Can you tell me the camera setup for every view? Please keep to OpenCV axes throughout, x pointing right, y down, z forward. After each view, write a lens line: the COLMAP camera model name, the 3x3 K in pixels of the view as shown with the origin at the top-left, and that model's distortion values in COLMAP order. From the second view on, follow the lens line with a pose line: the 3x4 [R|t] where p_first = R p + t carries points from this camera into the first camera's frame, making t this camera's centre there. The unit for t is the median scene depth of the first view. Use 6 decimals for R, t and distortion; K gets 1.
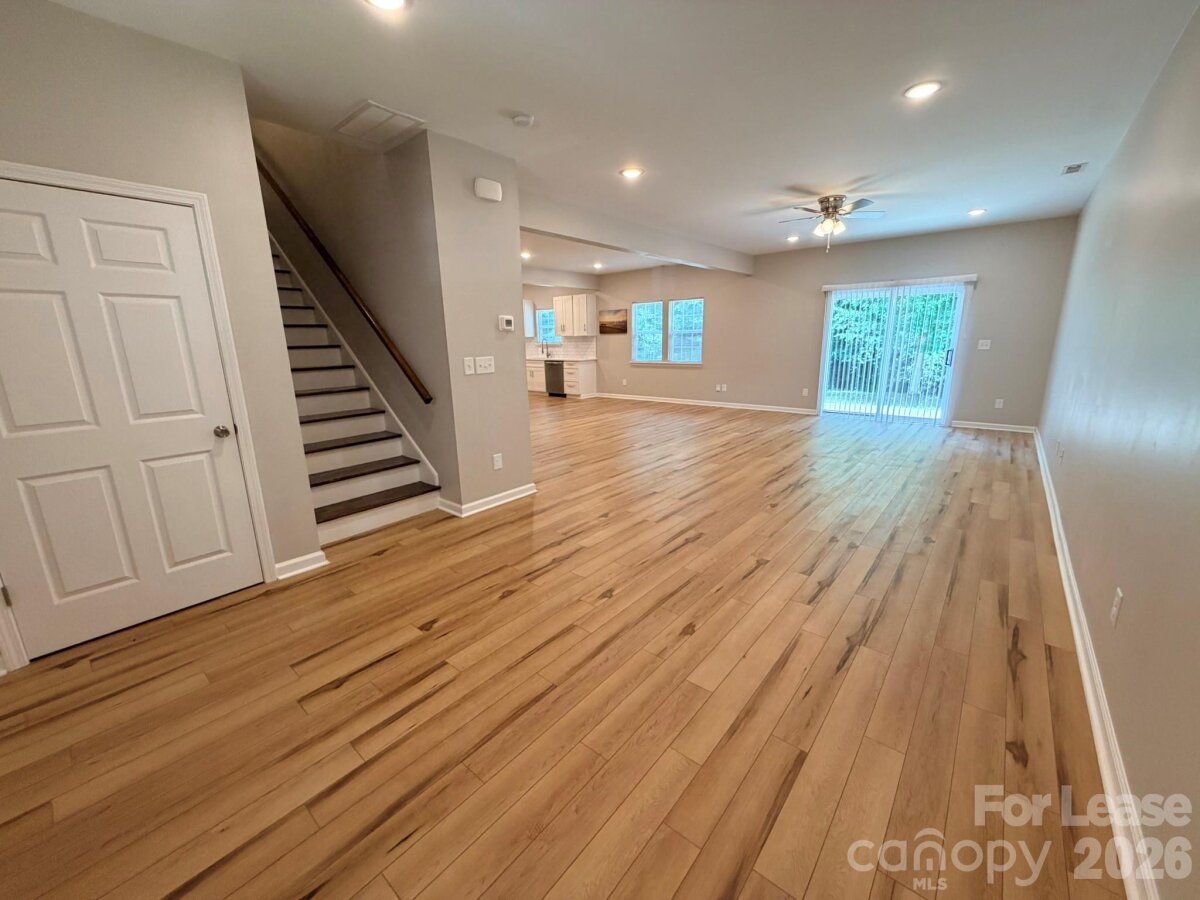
lens RADIAL K [[480.8, 0, 602.7], [0, 480.8, 450.5], [0, 0, 1]] dist [-0.000889, 0.000175]
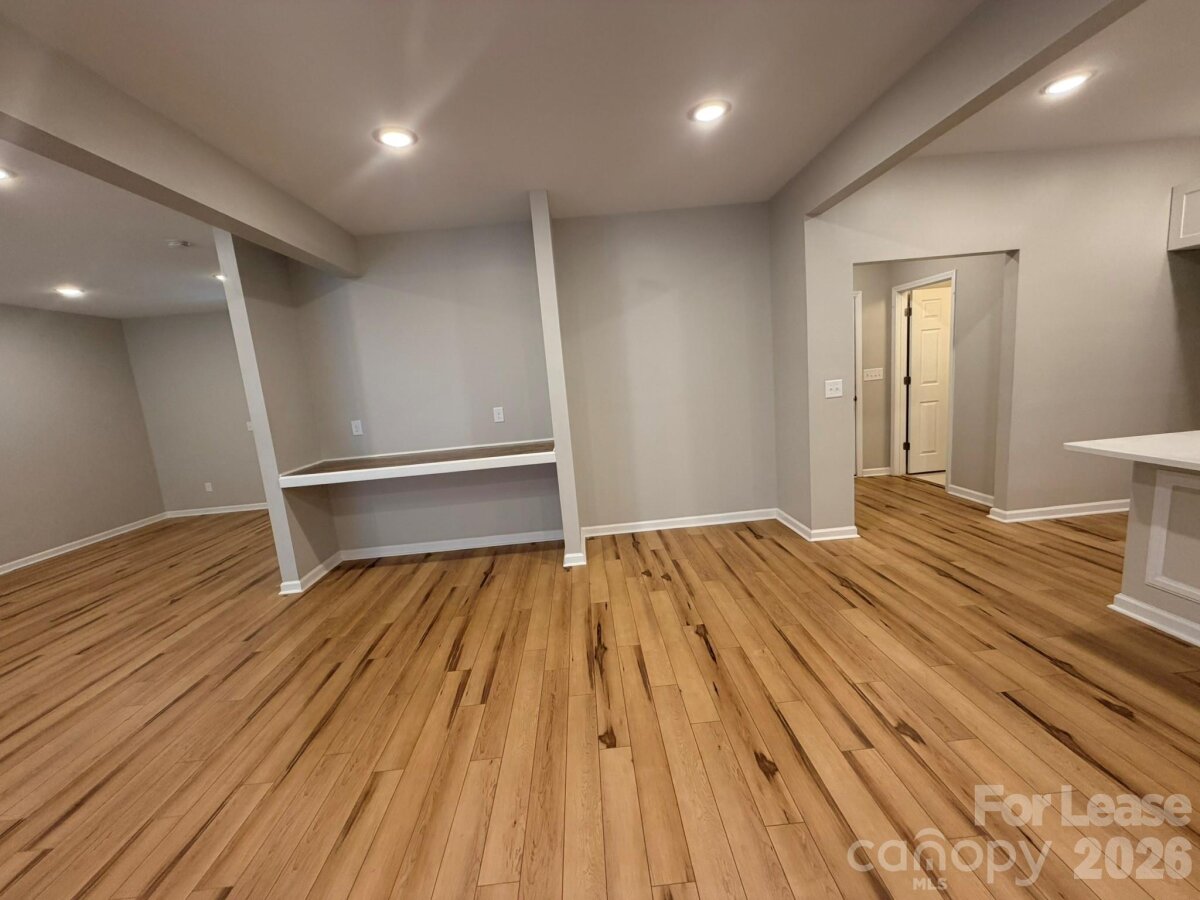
lens RADIAL K [[480.8, 0, 595.3], [0, 480.8, 451.9], [0, 0, 1]] dist [-0.000889, 0.000175]
pose [[-0.745486, 0.187249, -0.639678, -0.052926], [-0.051366, 0.940733, 0.335237, -0.424858], [0.664539, 0.282772, -0.691685, 1.742215]]
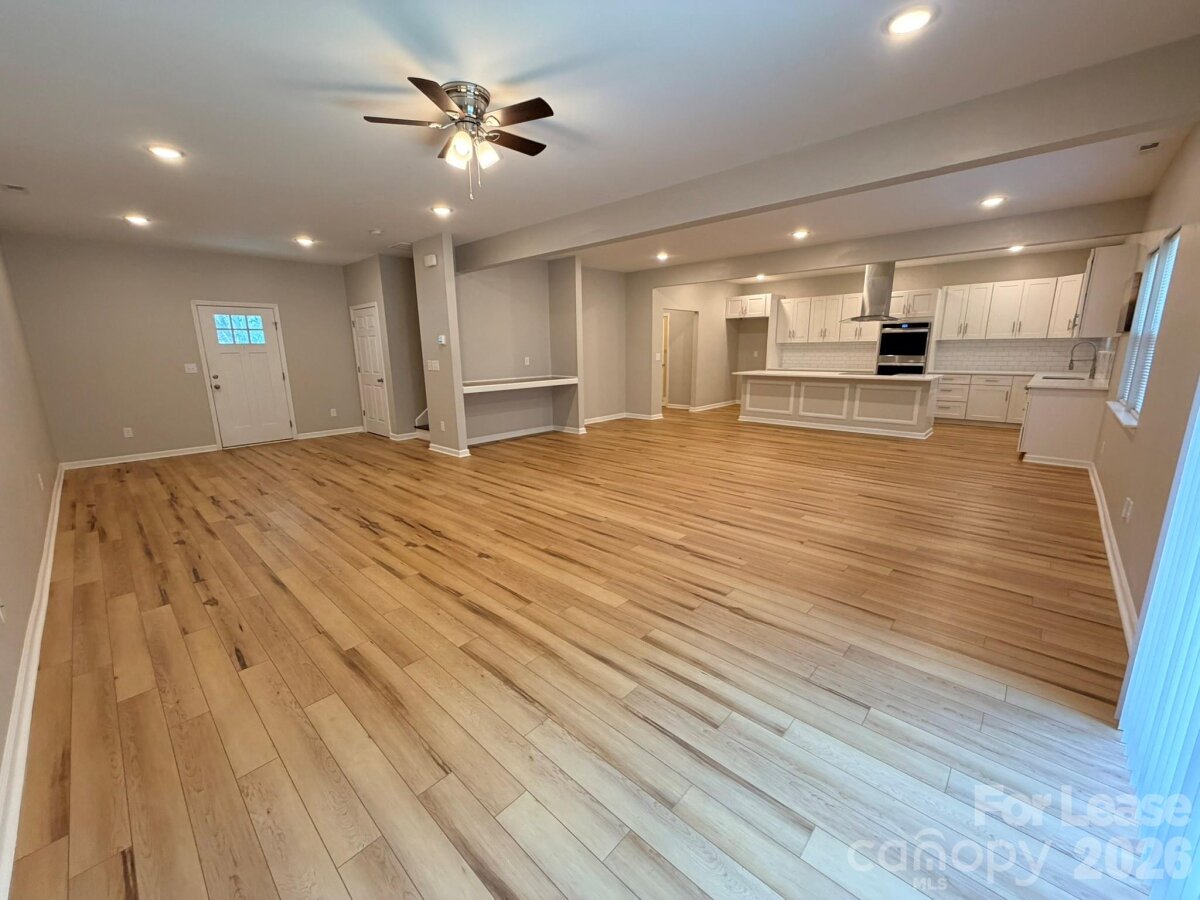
lens RADIAL K [[480.8, 0, 591.1], [0, 480.8, 452.5], [0, 0, 1]] dist [-0.000889, 0.000175]
pose [[-0.072353, 0.231344, -0.970178, 1.124005], [-0.213424, 0.946605, 0.241639, -0.329810], [0.974277, 0.224543, -0.019116, 1.302657]]
